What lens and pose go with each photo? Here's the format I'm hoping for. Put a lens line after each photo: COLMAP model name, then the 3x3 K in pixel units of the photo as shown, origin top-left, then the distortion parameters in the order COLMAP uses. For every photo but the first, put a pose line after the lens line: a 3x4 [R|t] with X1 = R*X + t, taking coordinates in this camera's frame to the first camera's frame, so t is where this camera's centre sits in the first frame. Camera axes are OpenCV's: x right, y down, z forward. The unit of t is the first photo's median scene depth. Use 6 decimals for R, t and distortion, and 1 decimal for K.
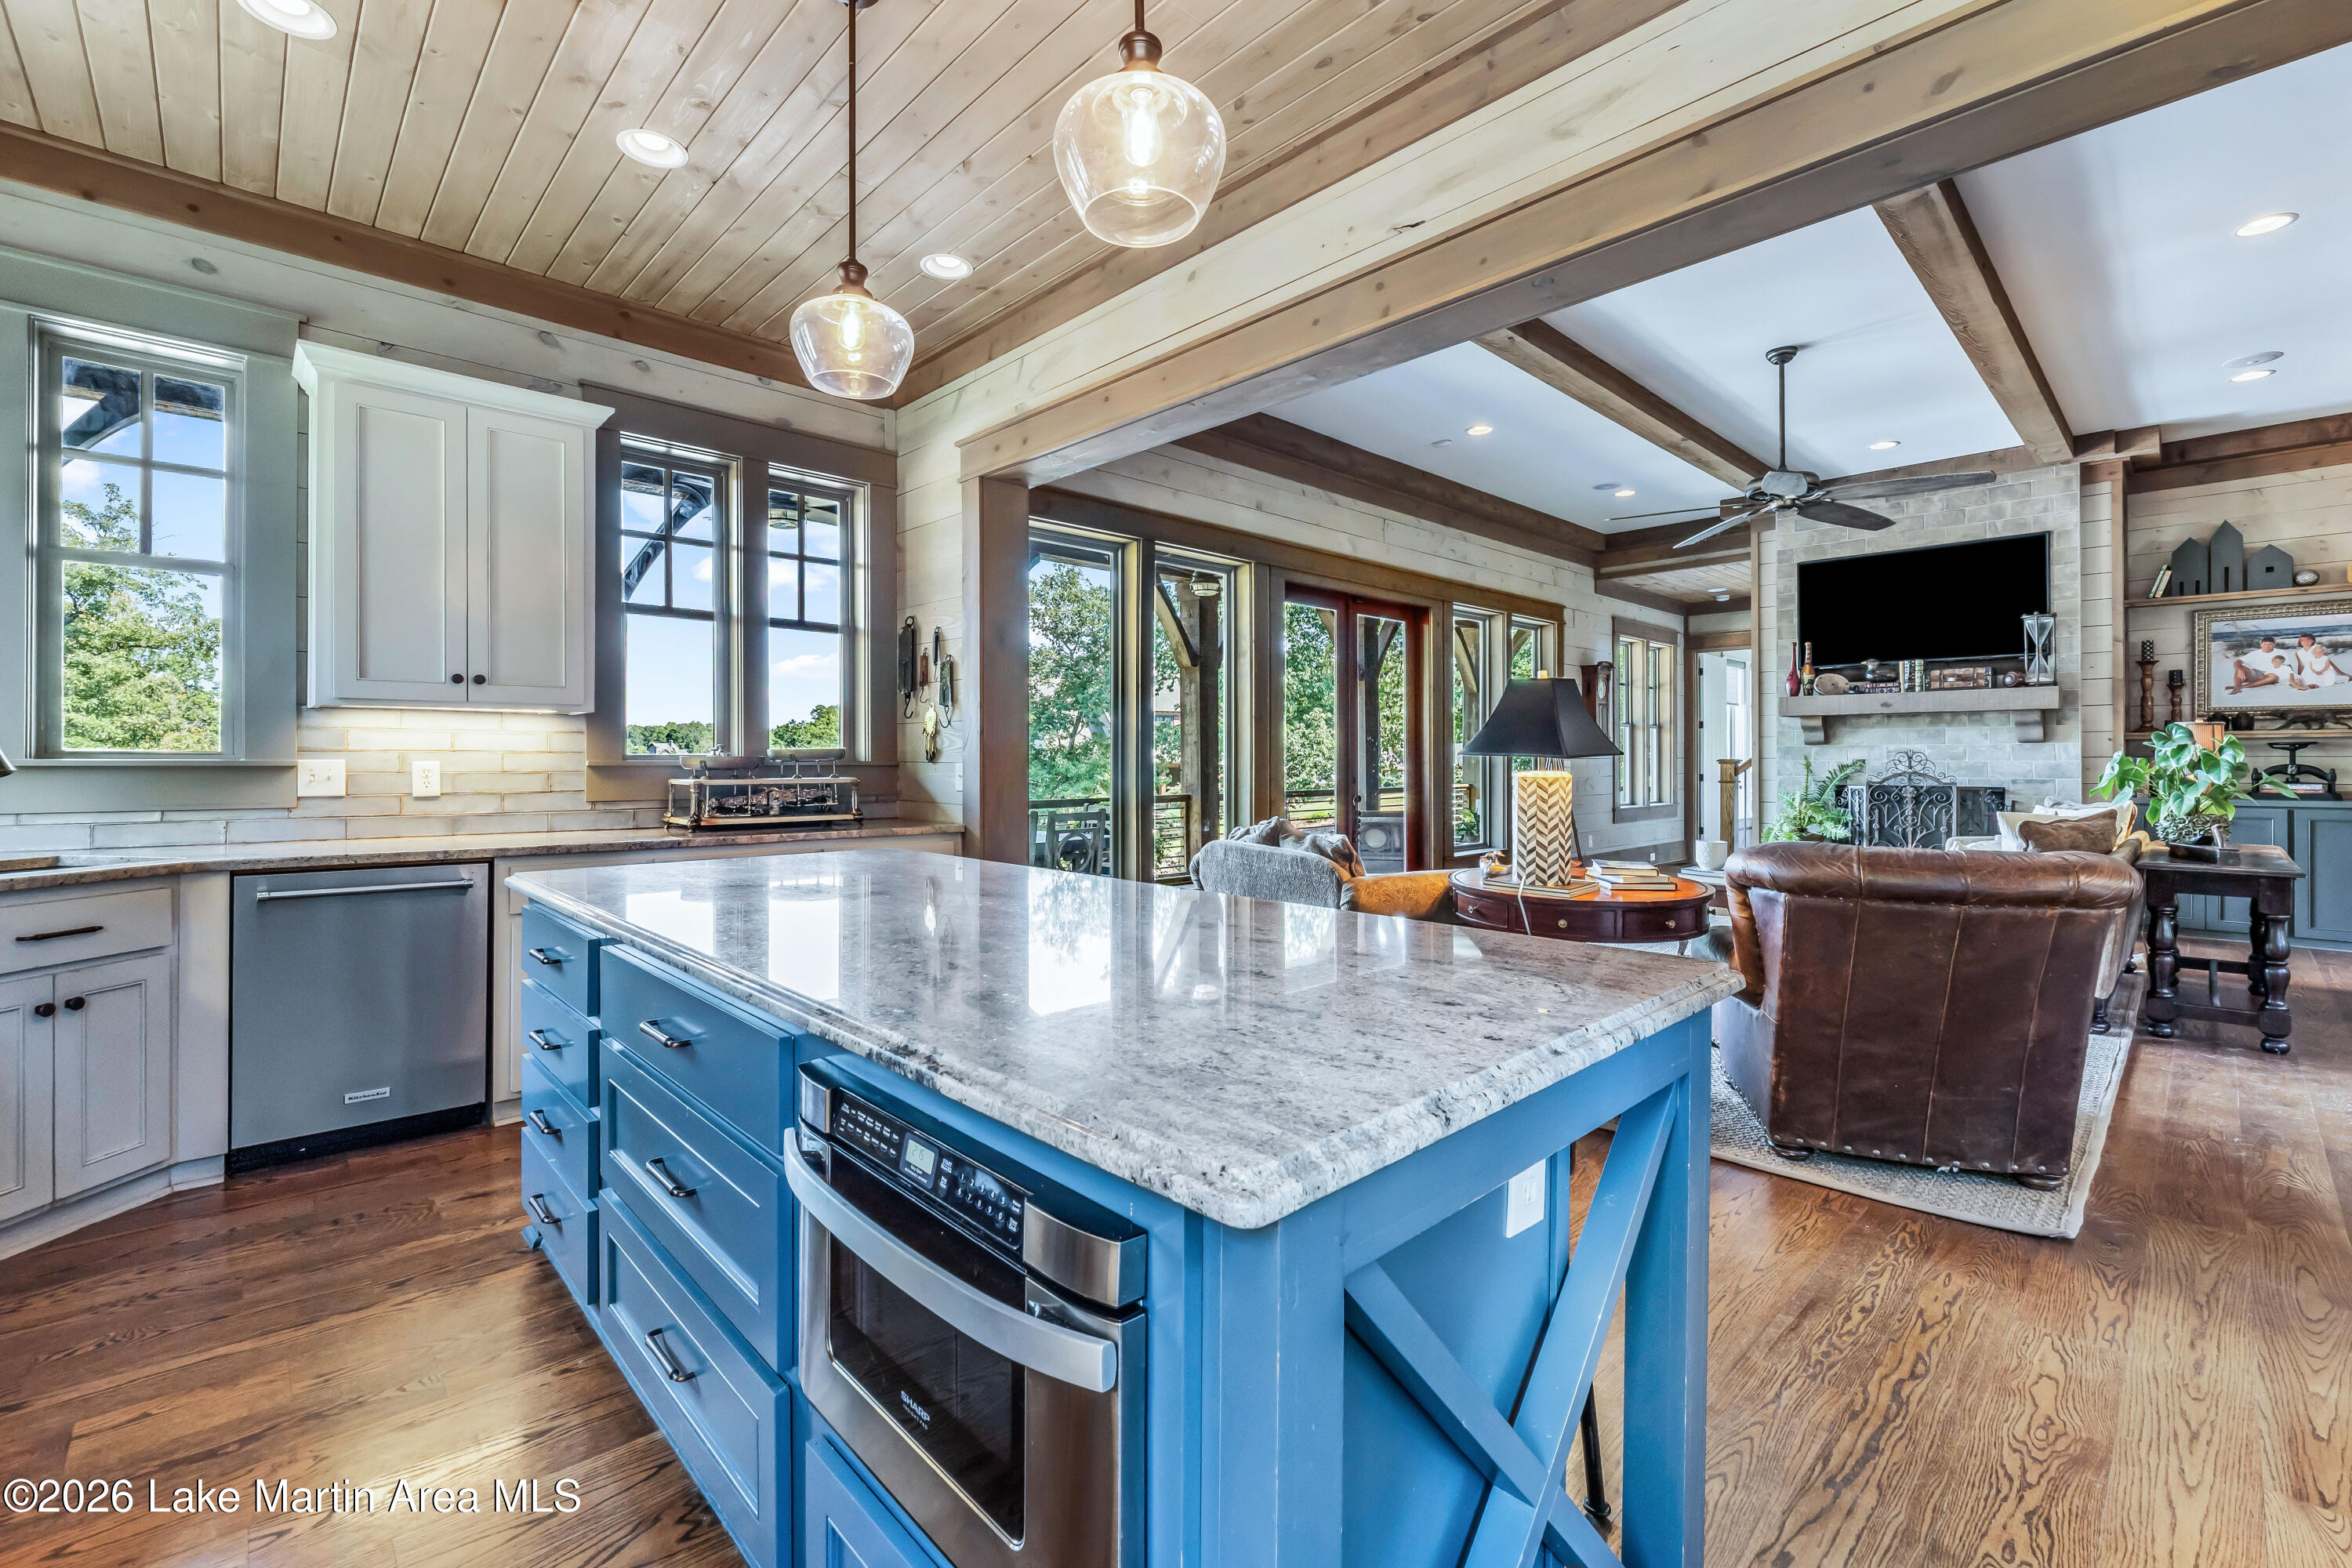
lens RADIAL K [[1013.8, 0, 1172.8], [0, 1013.8, 761.1], [0, 0, 1]] dist [-0.006857, 0.000439]
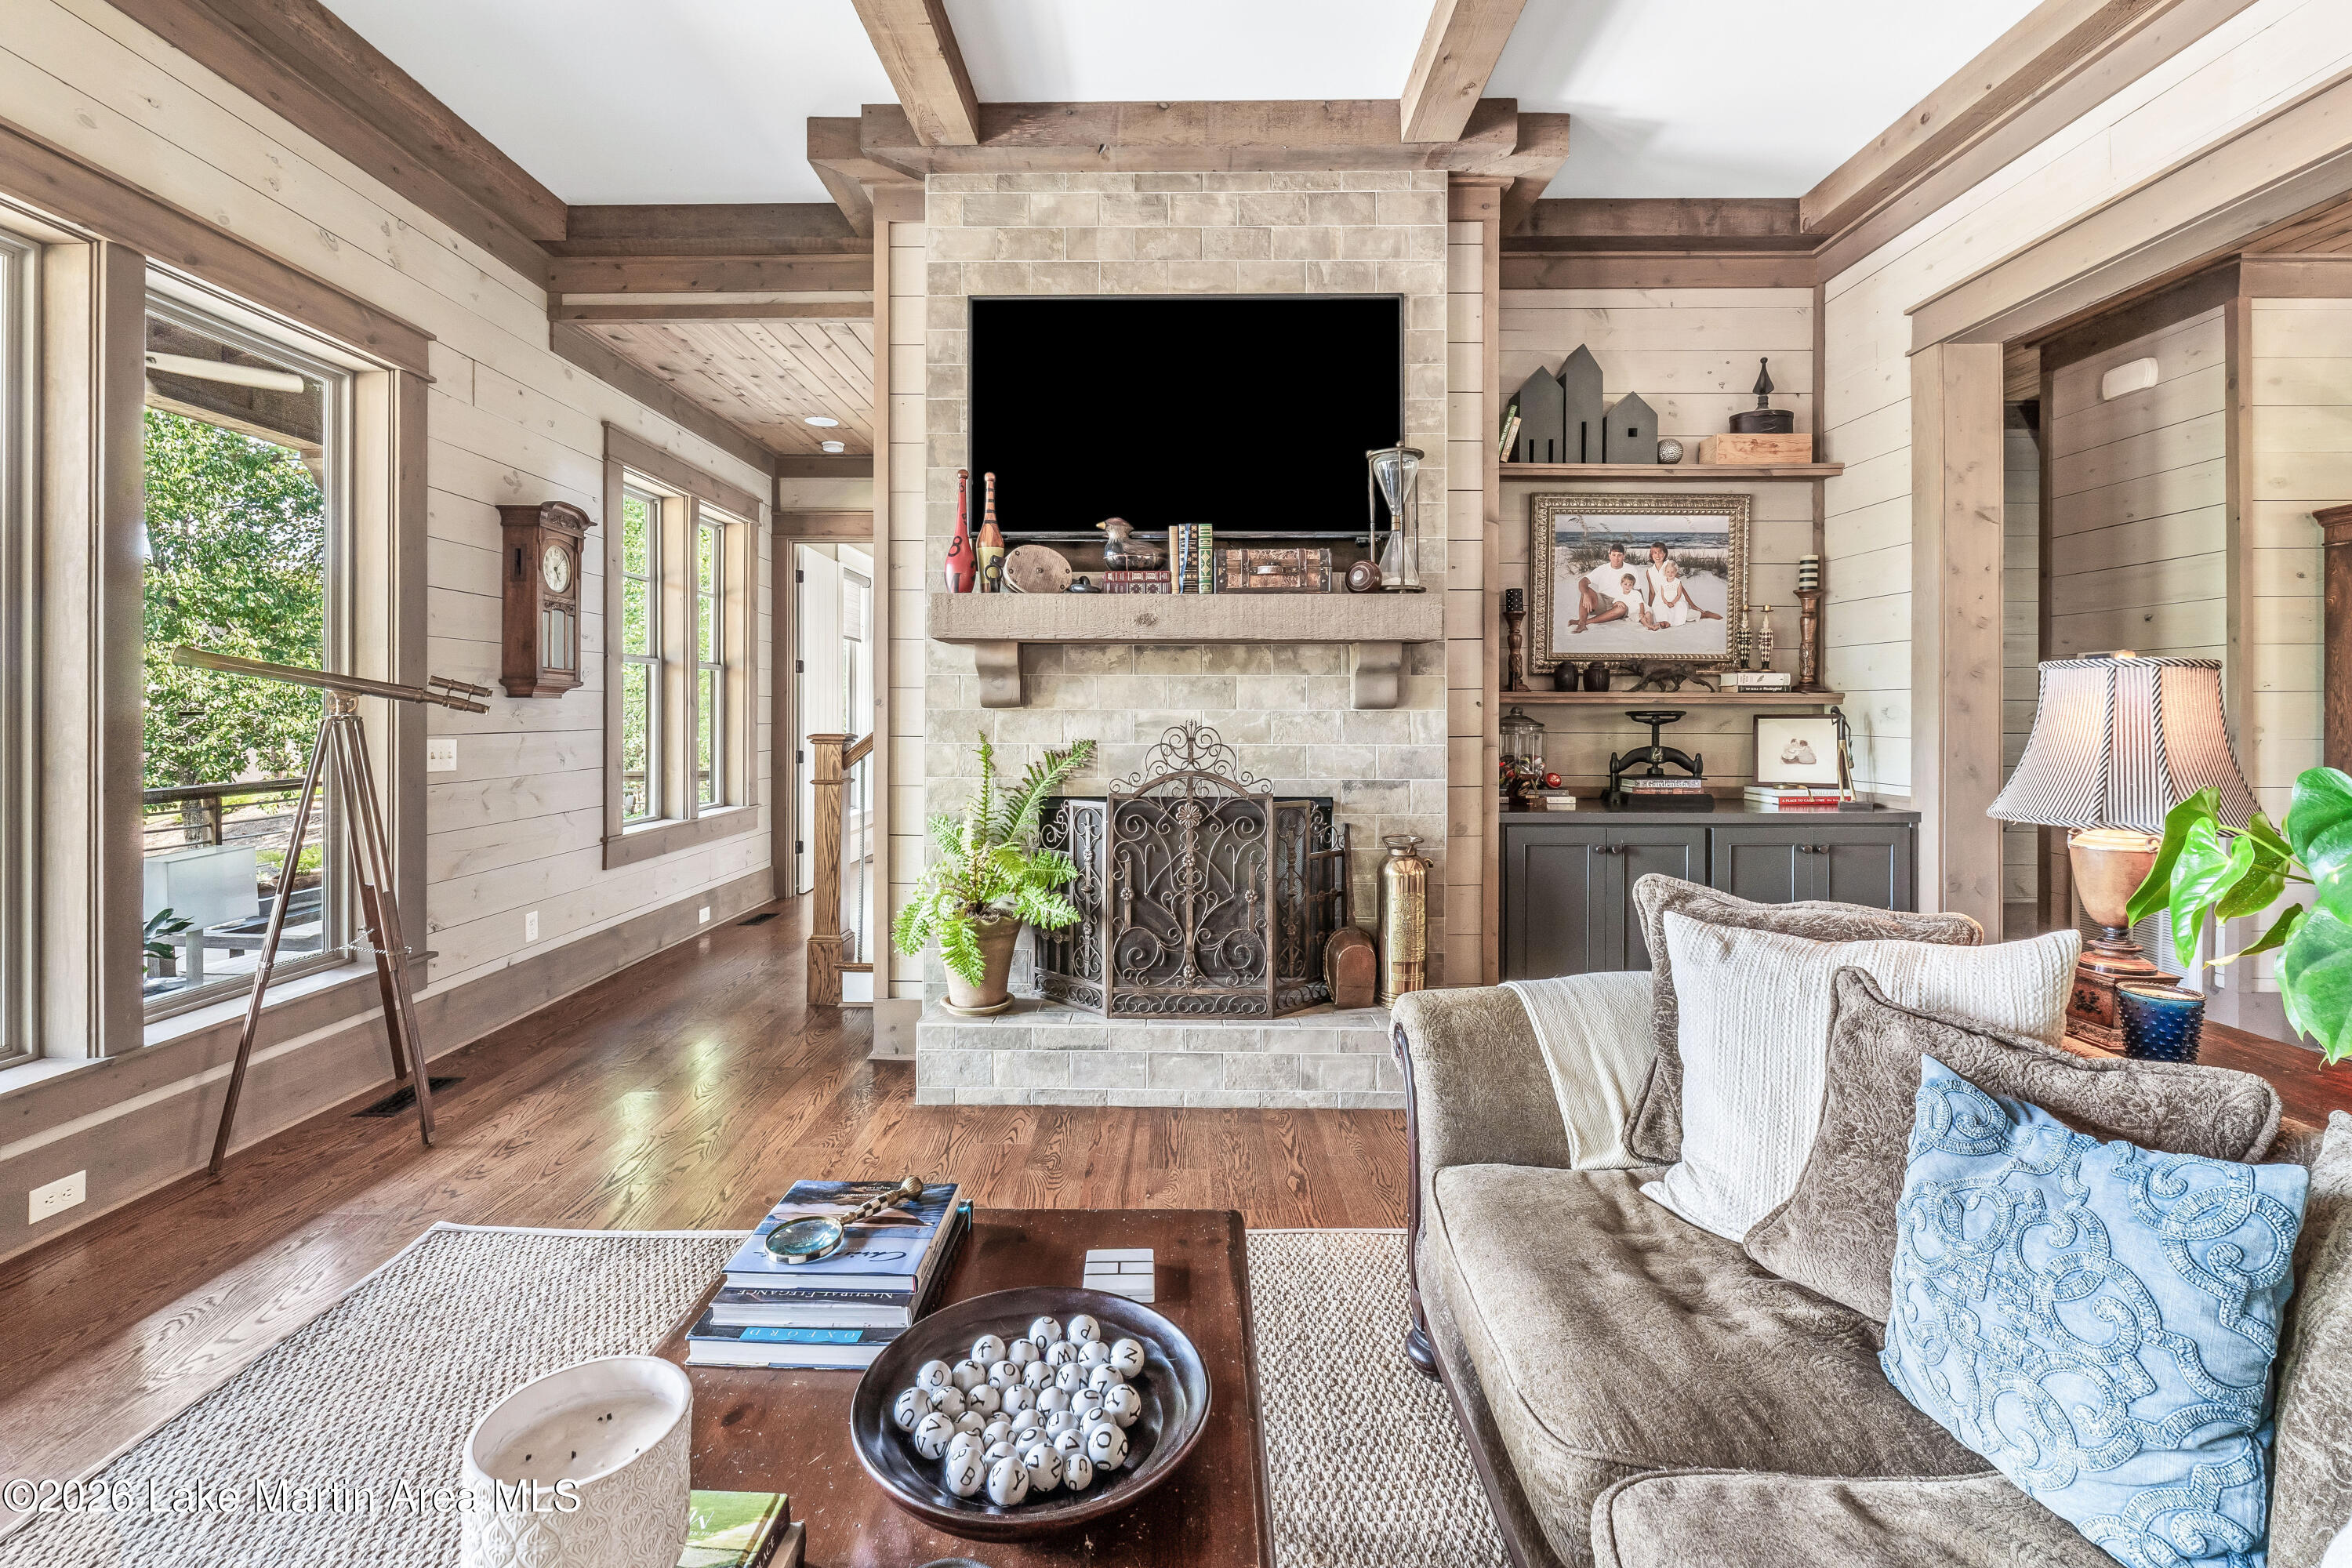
lens RADIAL K [[1005.1, 0, 1160.5], [0, 1005.1, 713.3], [0, 0, 1]] dist [-0.006209, -0.000027]
pose [[0.704000, 0.002208, 0.710196, 0.403030], [-0.002948, 0.999996, -0.000186, -0.014893], [-0.710194, -0.001963, 0.704004, 0.695338]]
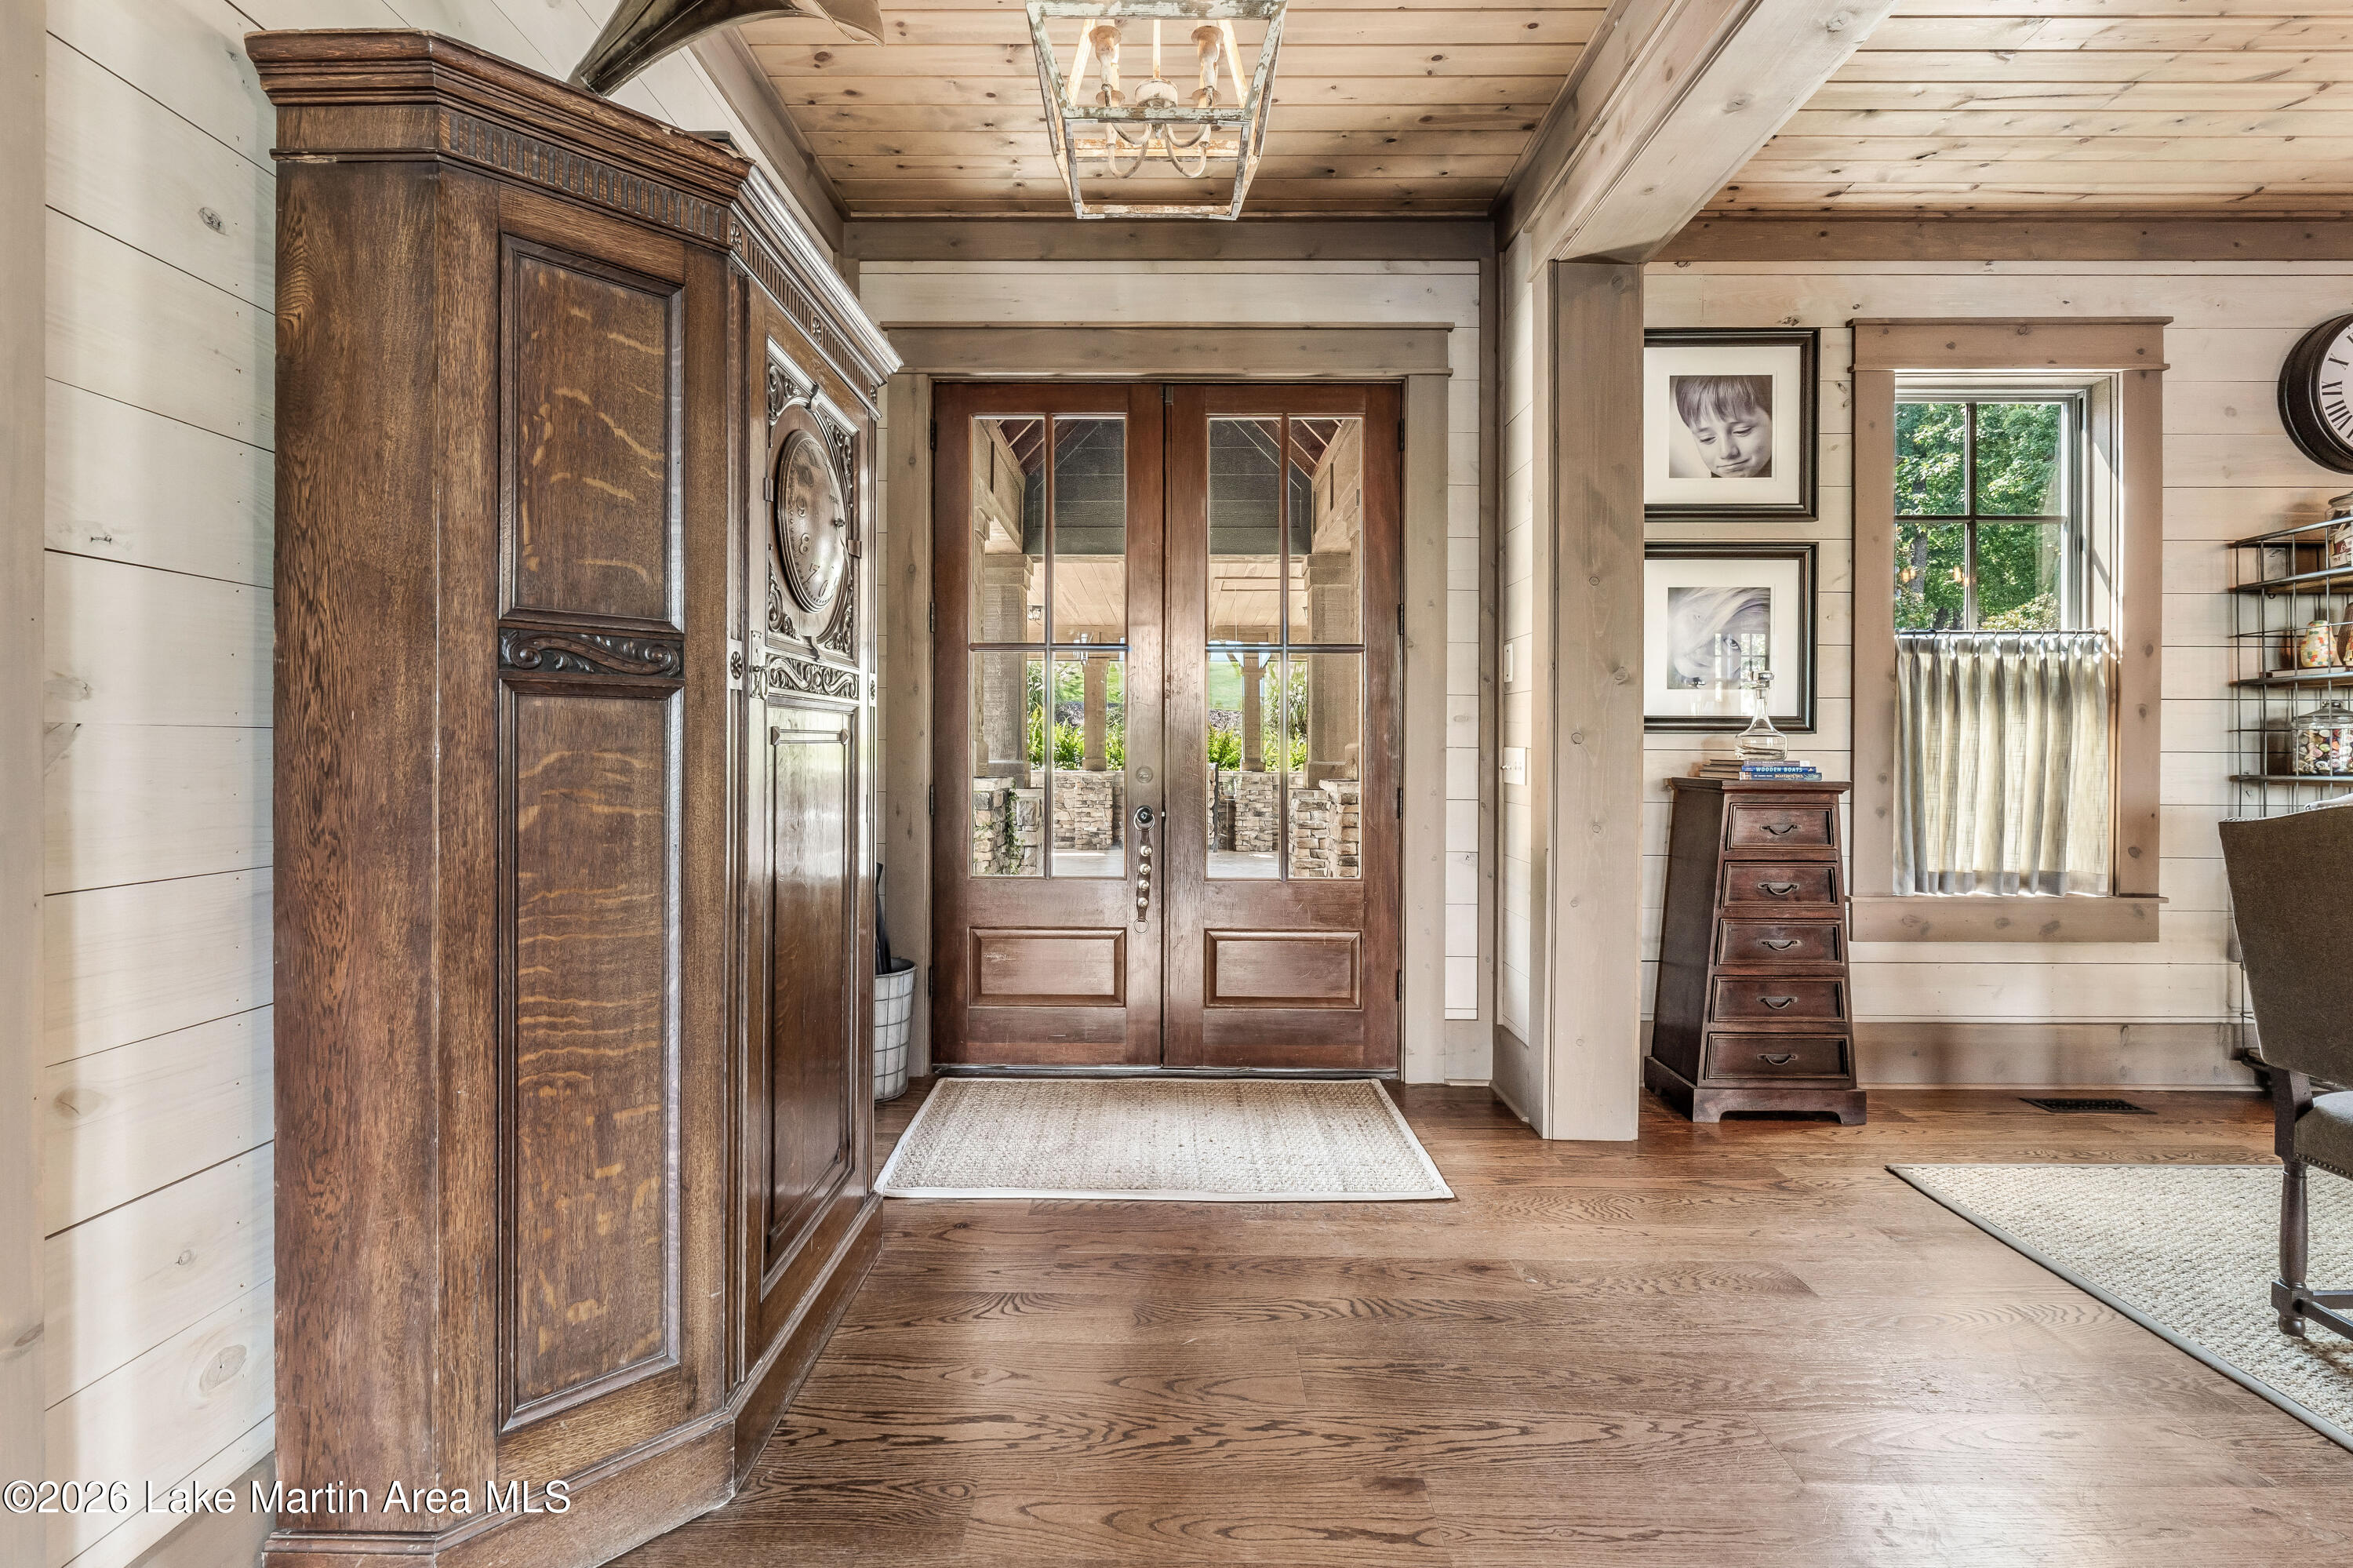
lens RADIAL K [[1027.9, 0, 1181.0], [0, 1027.9, 751.2], [0, 0, 1]] dist [-0.000960, -0.000606]
pose [[-0.715653, -0.002950, 0.698450, 0.947185], [-0.004643, 0.999989, -0.000534, 0.000245], [-0.698441, -0.003625, -0.715658, 0.648832]]
